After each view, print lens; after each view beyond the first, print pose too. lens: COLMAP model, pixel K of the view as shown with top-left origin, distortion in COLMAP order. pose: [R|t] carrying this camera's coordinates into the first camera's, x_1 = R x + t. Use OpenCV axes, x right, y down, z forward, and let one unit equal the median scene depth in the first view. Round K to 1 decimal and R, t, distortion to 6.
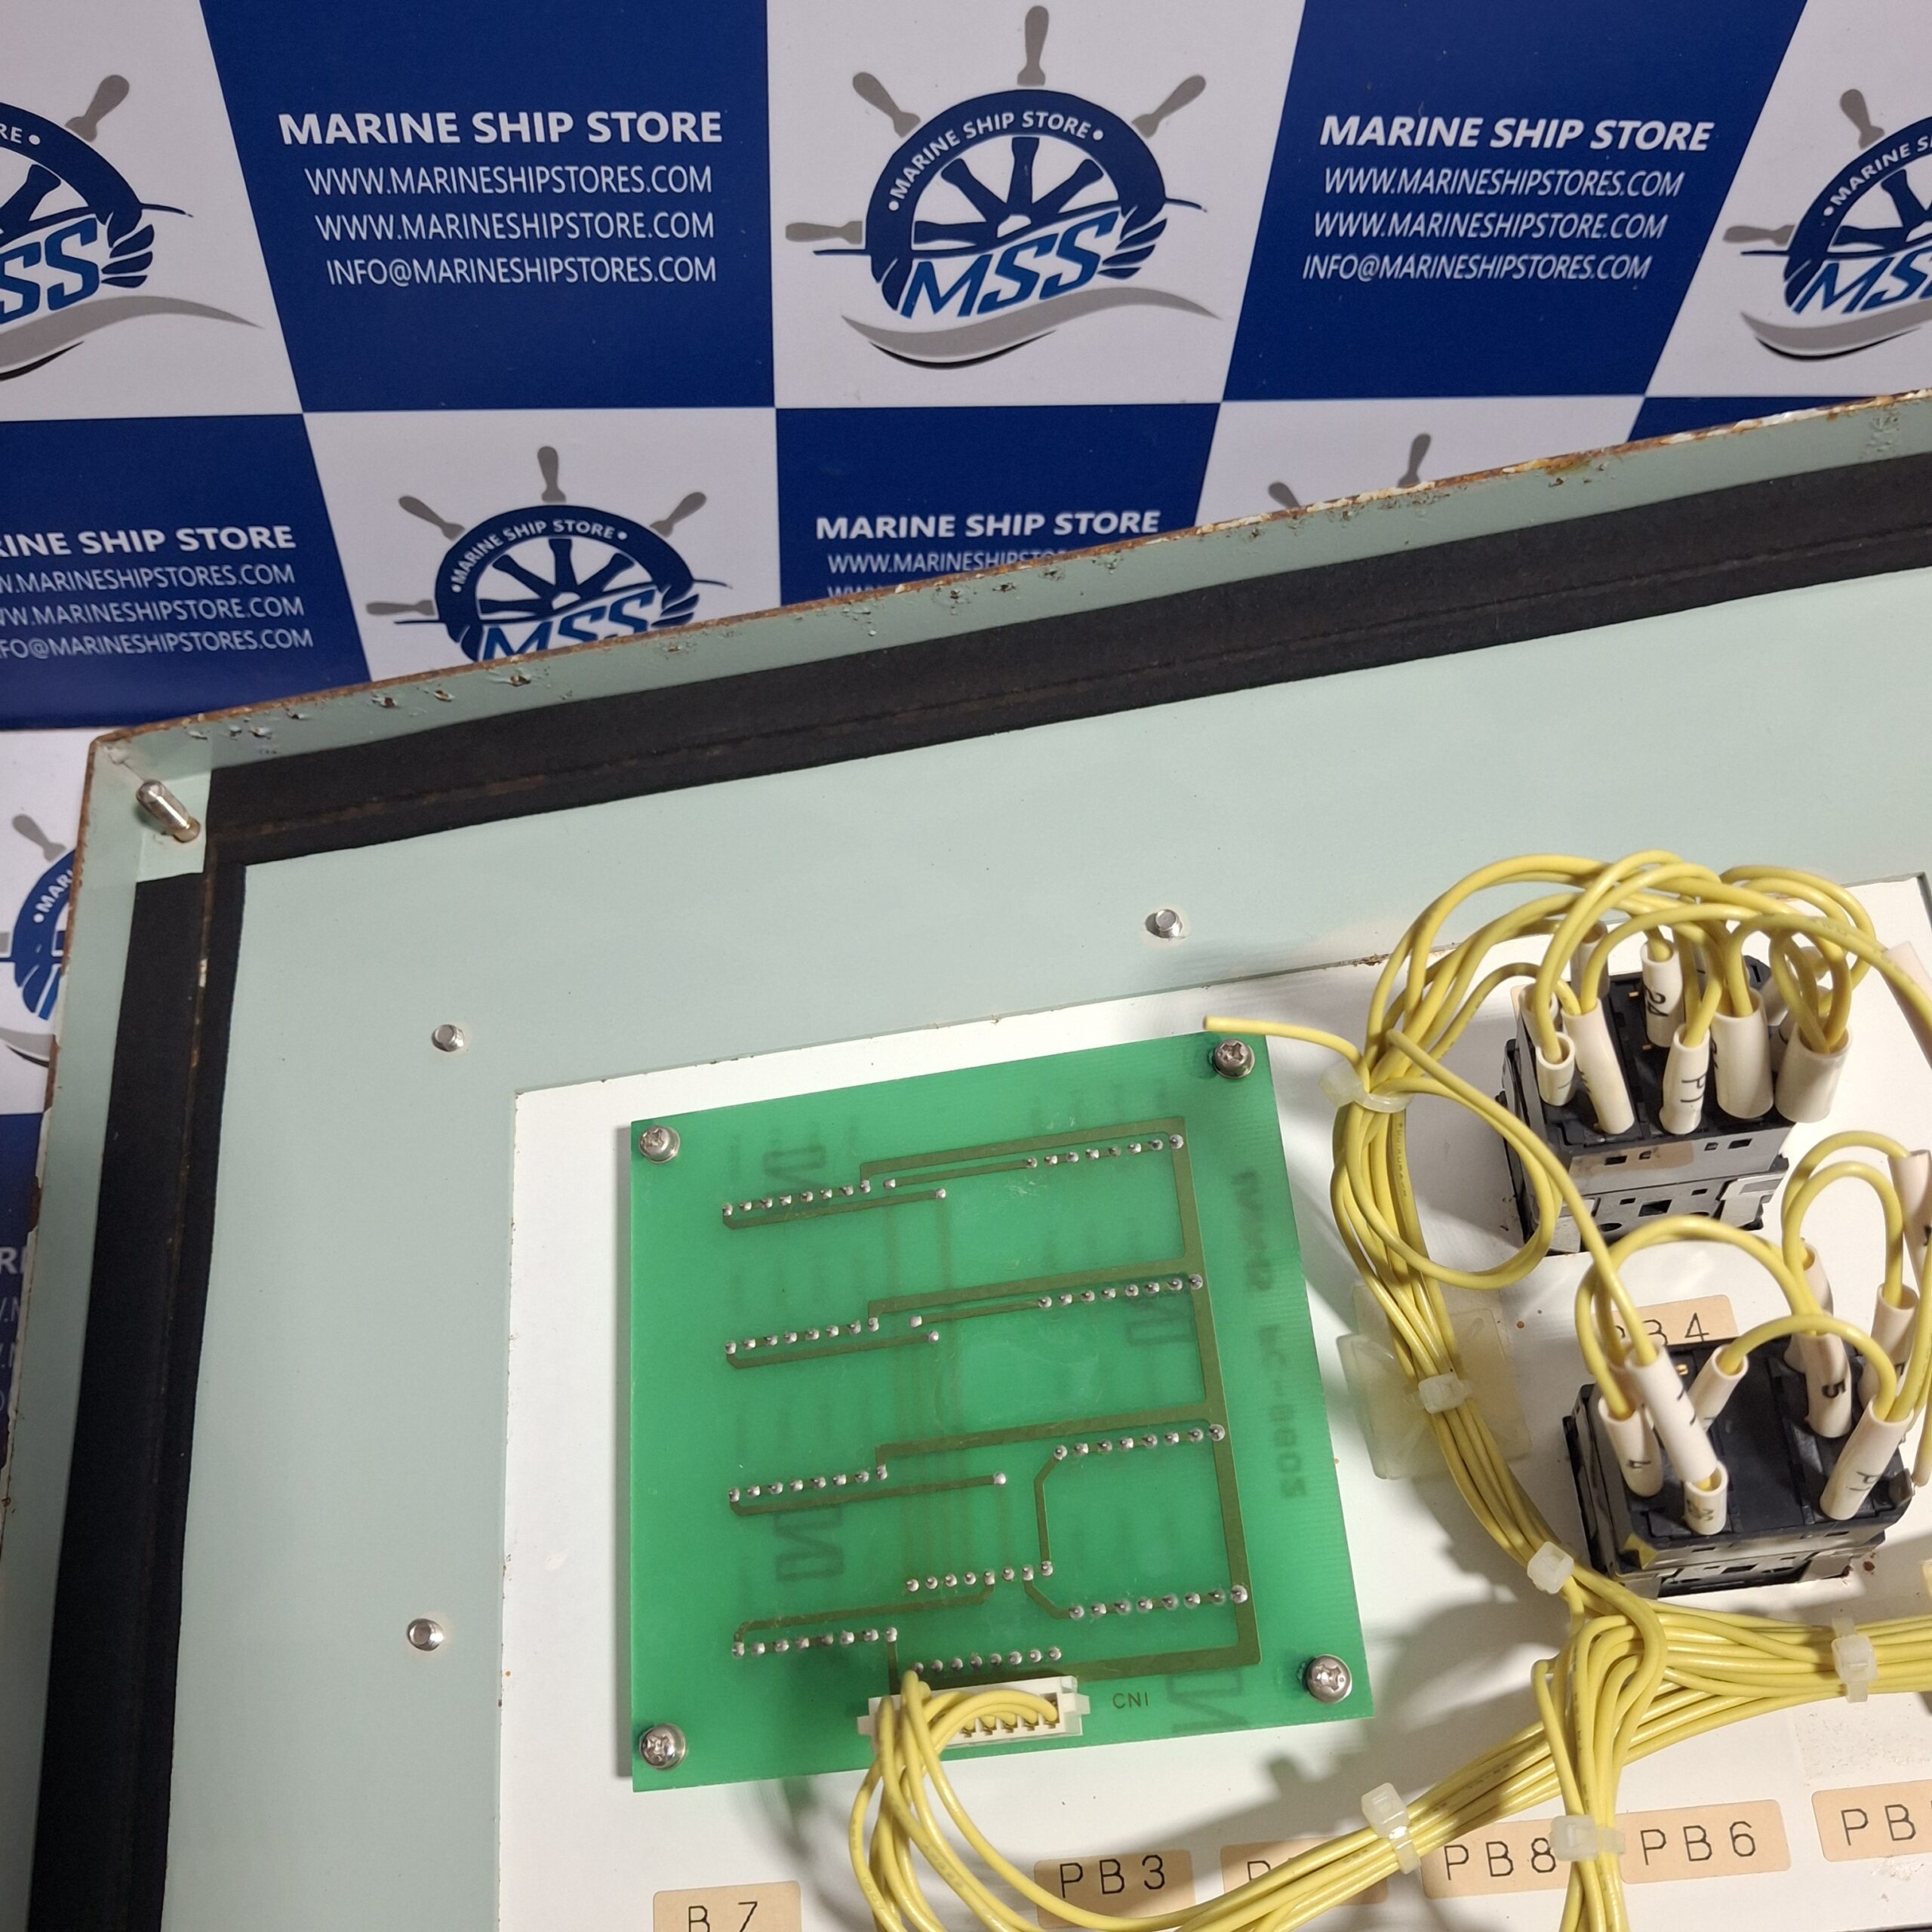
lens RADIAL K [[1915.9, 0, 977.5], [0, 1915.9, 972.9], [0, 0, 1]] dist [0.102567, -0.271131]
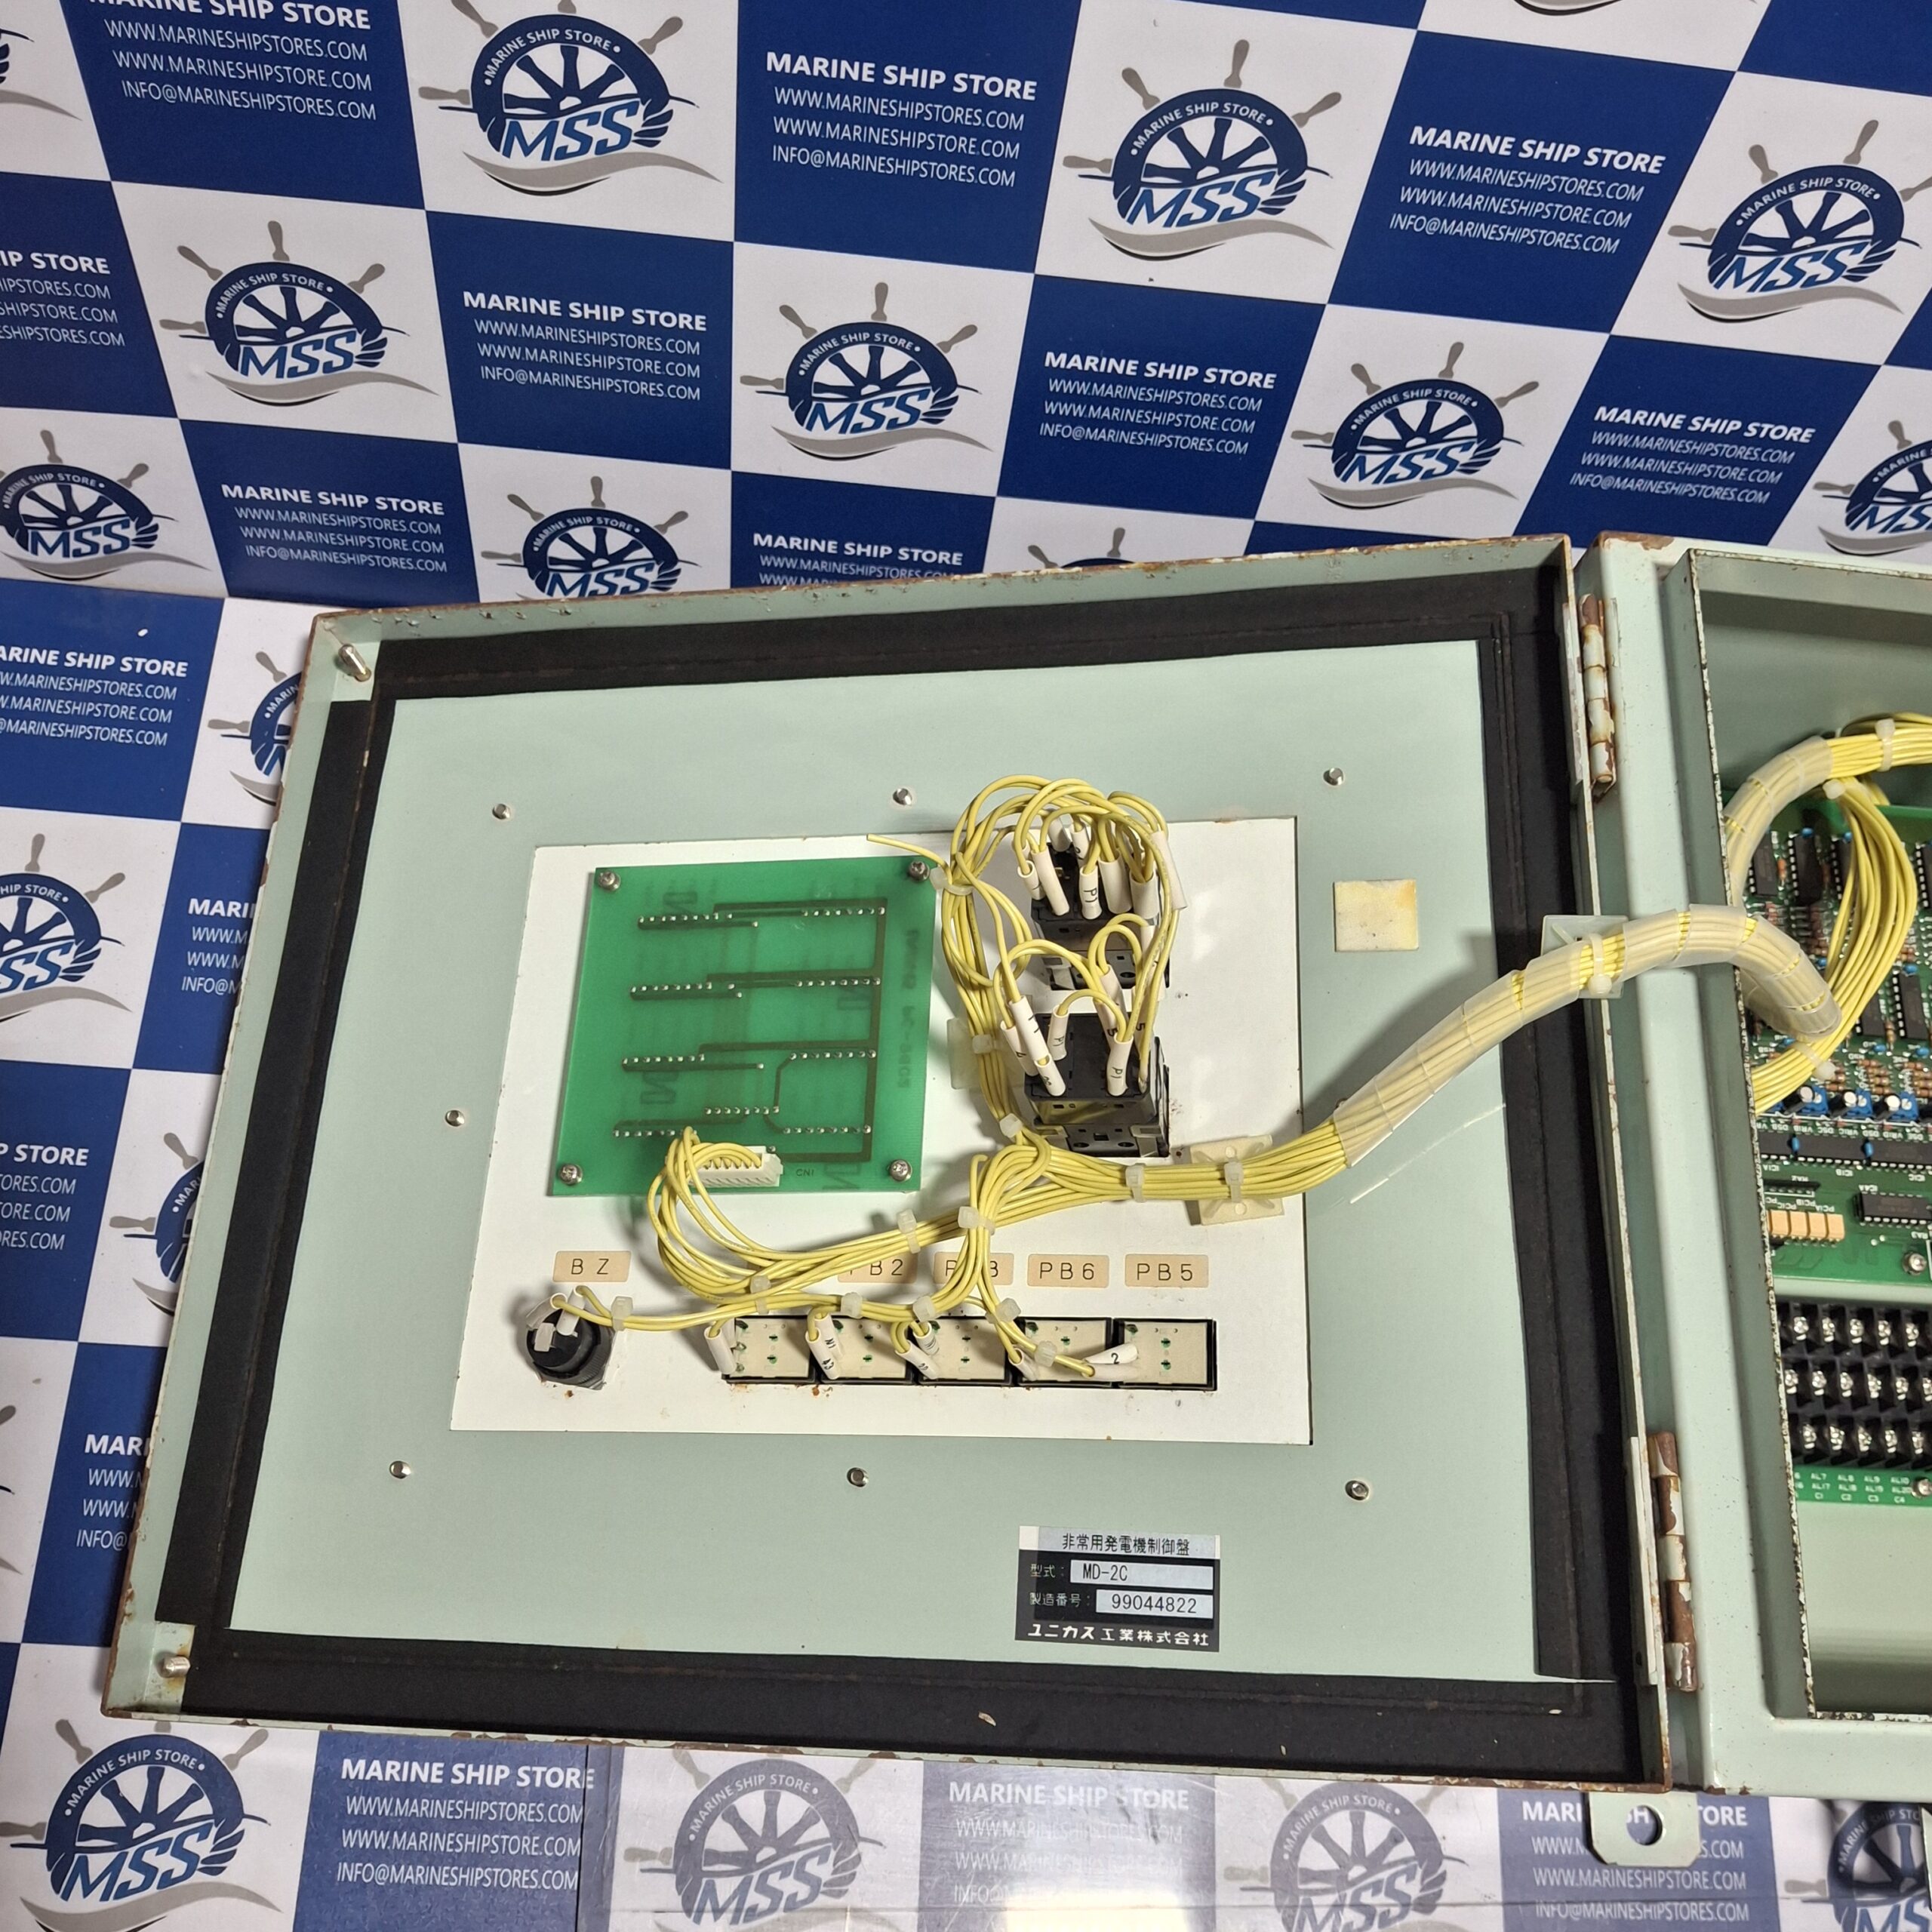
lens RADIAL K [[1930.7, 0, 971.4], [0, 1930.7, 970.6], [0, 0, 1]] dist [0.185283, -0.524053]
pose [[0.991878, 0.124223, -0.027318, 0.220050], [-0.122892, 0.991355, 0.045960, 0.043095], [0.032792, -0.042230, 0.998570, -0.779592]]
